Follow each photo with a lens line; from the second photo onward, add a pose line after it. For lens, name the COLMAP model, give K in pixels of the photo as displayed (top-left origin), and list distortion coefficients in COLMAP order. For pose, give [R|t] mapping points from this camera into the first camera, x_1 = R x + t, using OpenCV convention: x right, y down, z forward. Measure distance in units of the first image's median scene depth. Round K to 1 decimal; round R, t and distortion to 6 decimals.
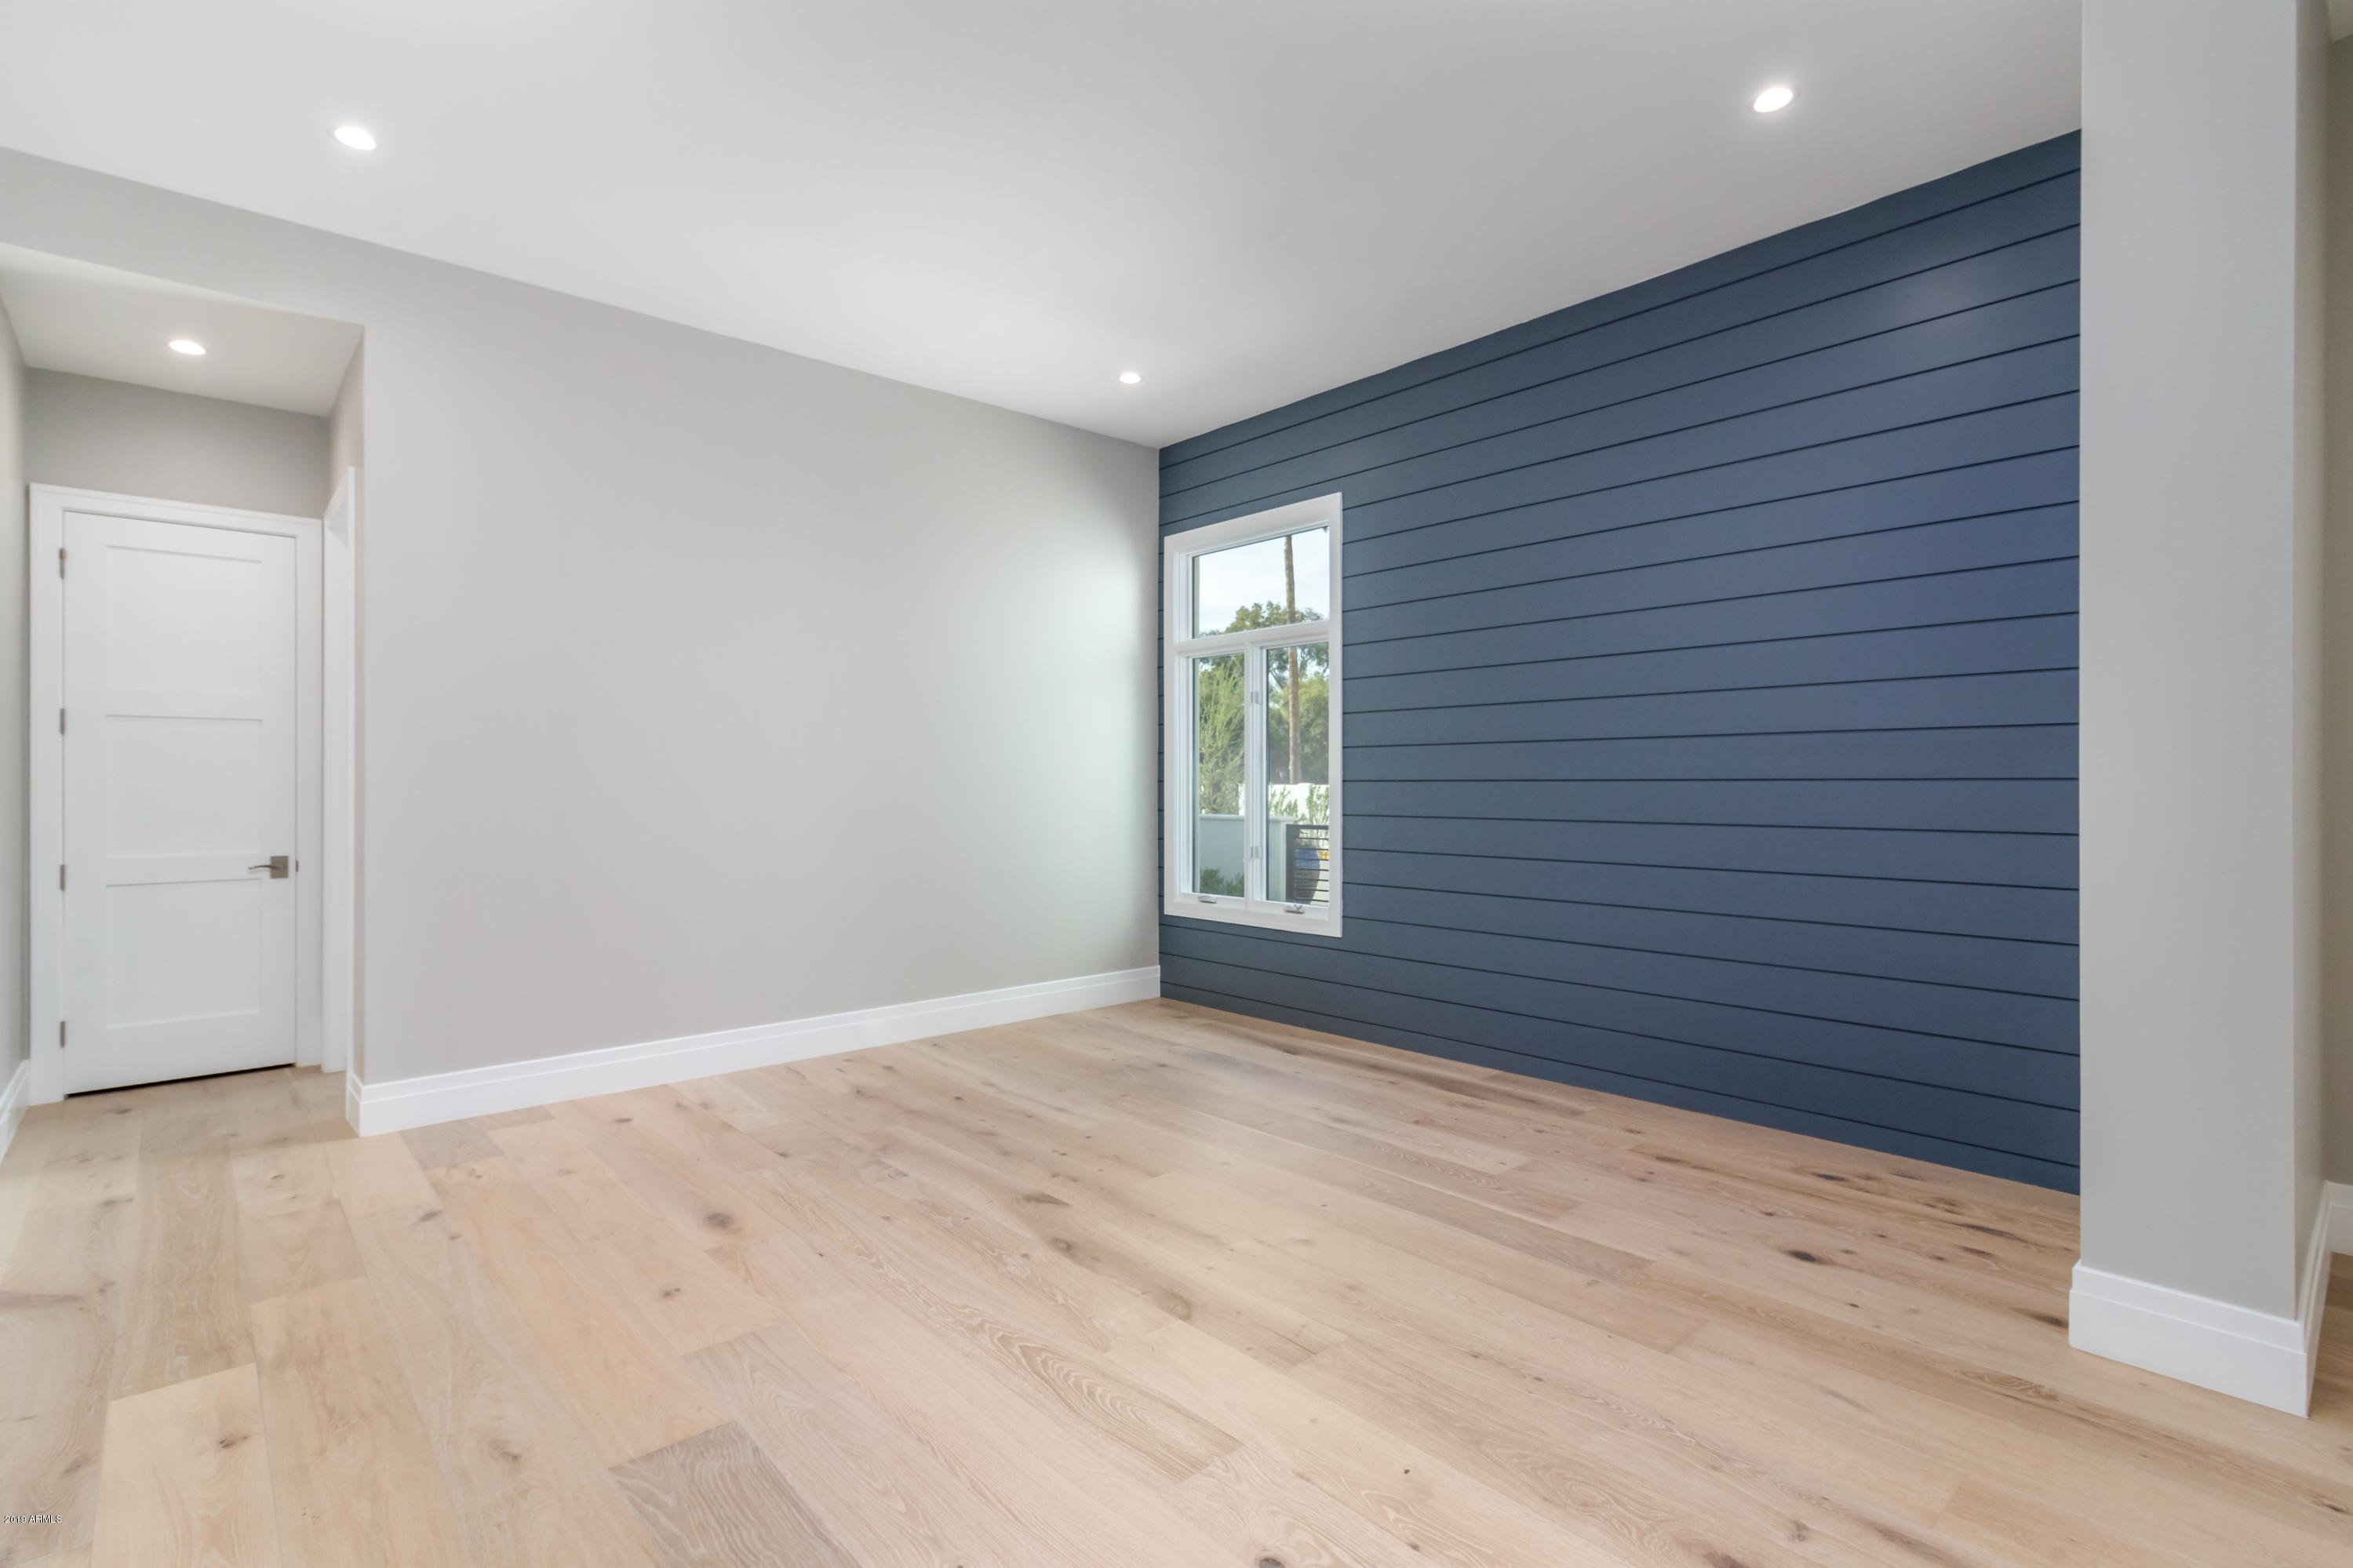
lens RADIAL K [[1105.8, 0, 1192.2], [0, 1105.8, 779.1], [0, 0, 1]] dist [0.000703, 0.000096]
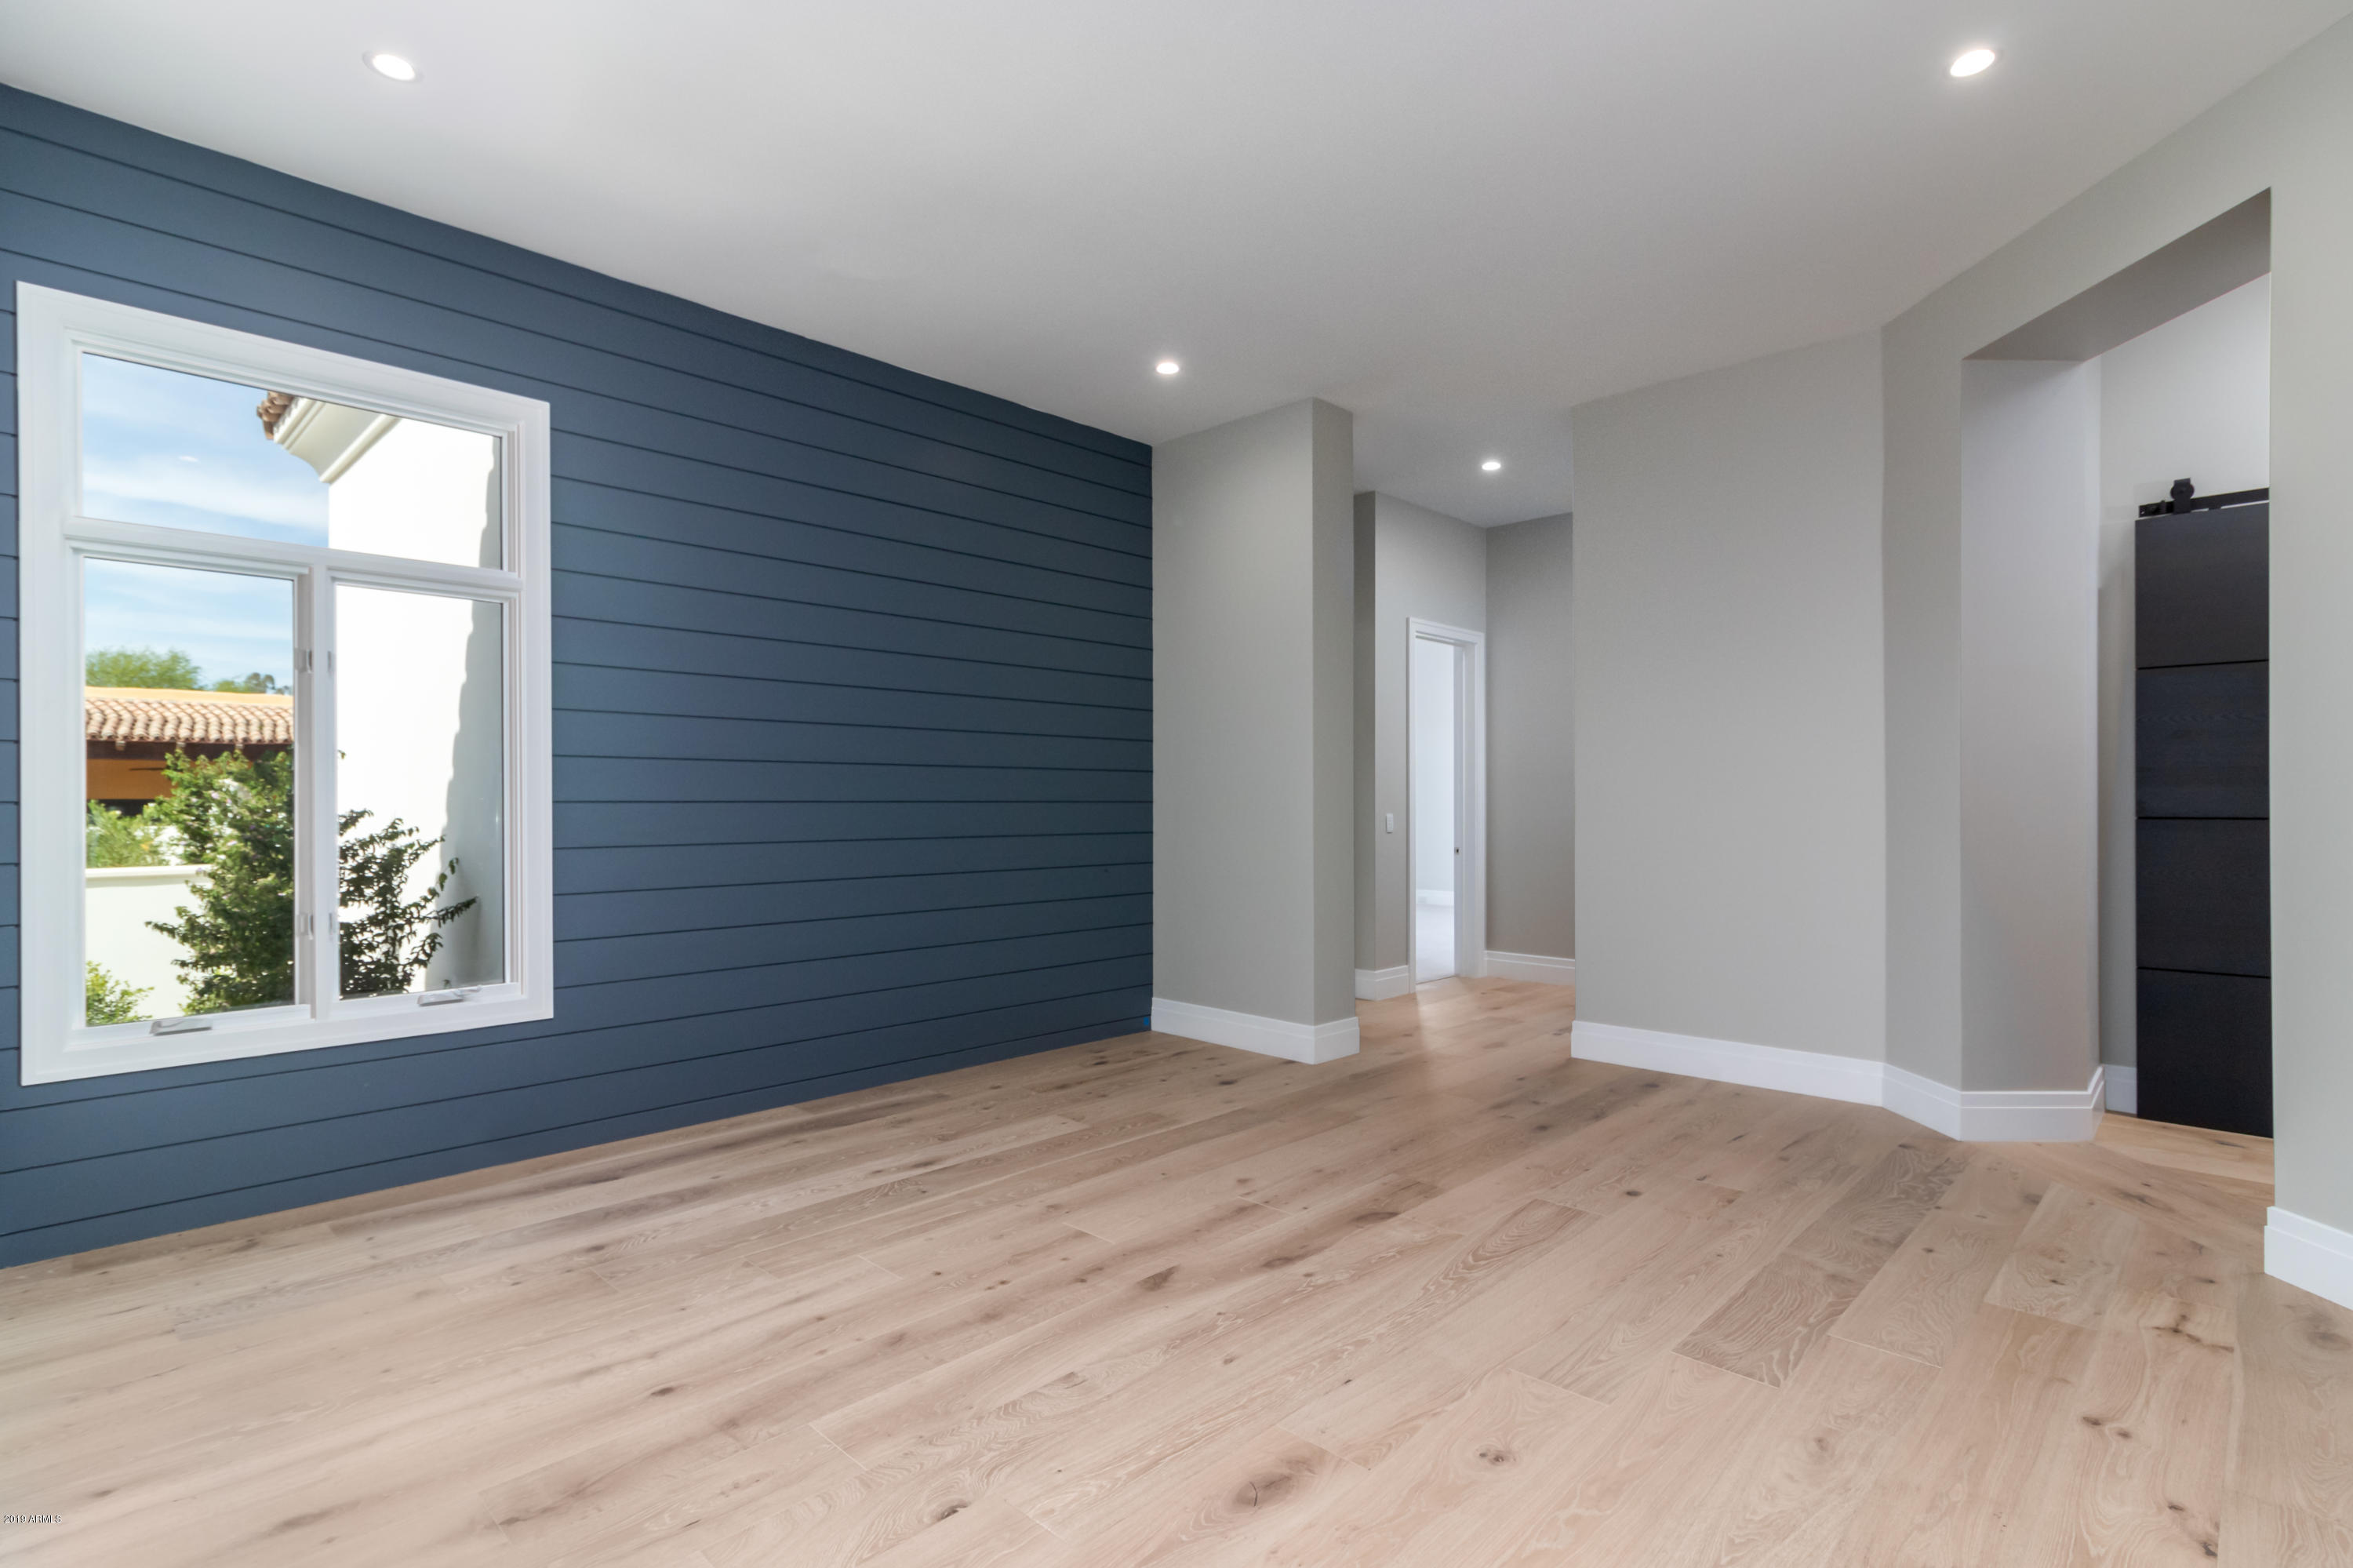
lens RADIAL K [[1106.0, 0, 1192.0], [0, 1106.0, 796.7], [0, 0, 1]] dist [0.000703, 0.000096]
pose [[-0.056945, 0.006228, 0.998358, -0.954221], [0.000070, 0.999981, -0.006234, 0.004335], [-0.998377, -0.000285, -0.056944, 0.968524]]
